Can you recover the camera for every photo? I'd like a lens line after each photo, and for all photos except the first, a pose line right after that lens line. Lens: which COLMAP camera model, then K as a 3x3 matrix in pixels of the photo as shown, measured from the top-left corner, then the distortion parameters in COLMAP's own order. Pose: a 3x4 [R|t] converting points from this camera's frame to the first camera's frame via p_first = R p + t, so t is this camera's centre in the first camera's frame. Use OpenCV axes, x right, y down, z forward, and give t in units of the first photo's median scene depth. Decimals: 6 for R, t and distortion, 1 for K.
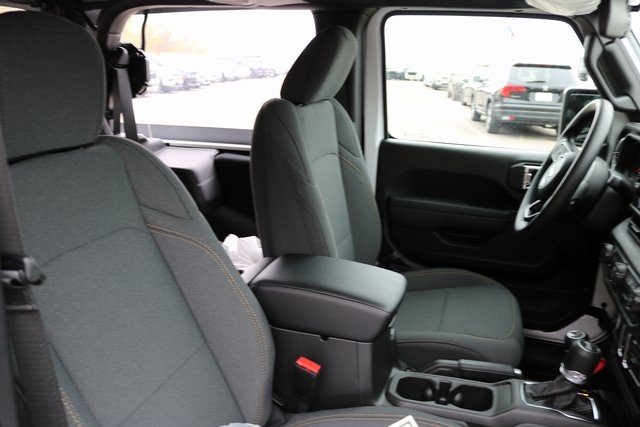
lens RADIAL K [[520.5, 0, 317.0], [0, 520.5, 221.1], [0, 0, 1]] dist [-0.154174, 0.103715]
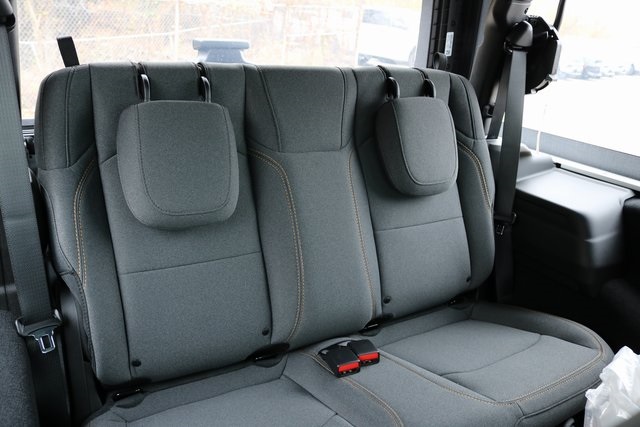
lens RADIAL K [[520.5, 0, 317.0], [0, 520.5, 221.1], [0, 0, 1]] dist [-0.154174, 0.103715]
pose [[0.749734, 0.260819, -0.608171, -0.099530], [-0.237375, 0.963885, 0.120742, -0.082416], [0.617699, 0.053840, 0.784569, 0.257384]]
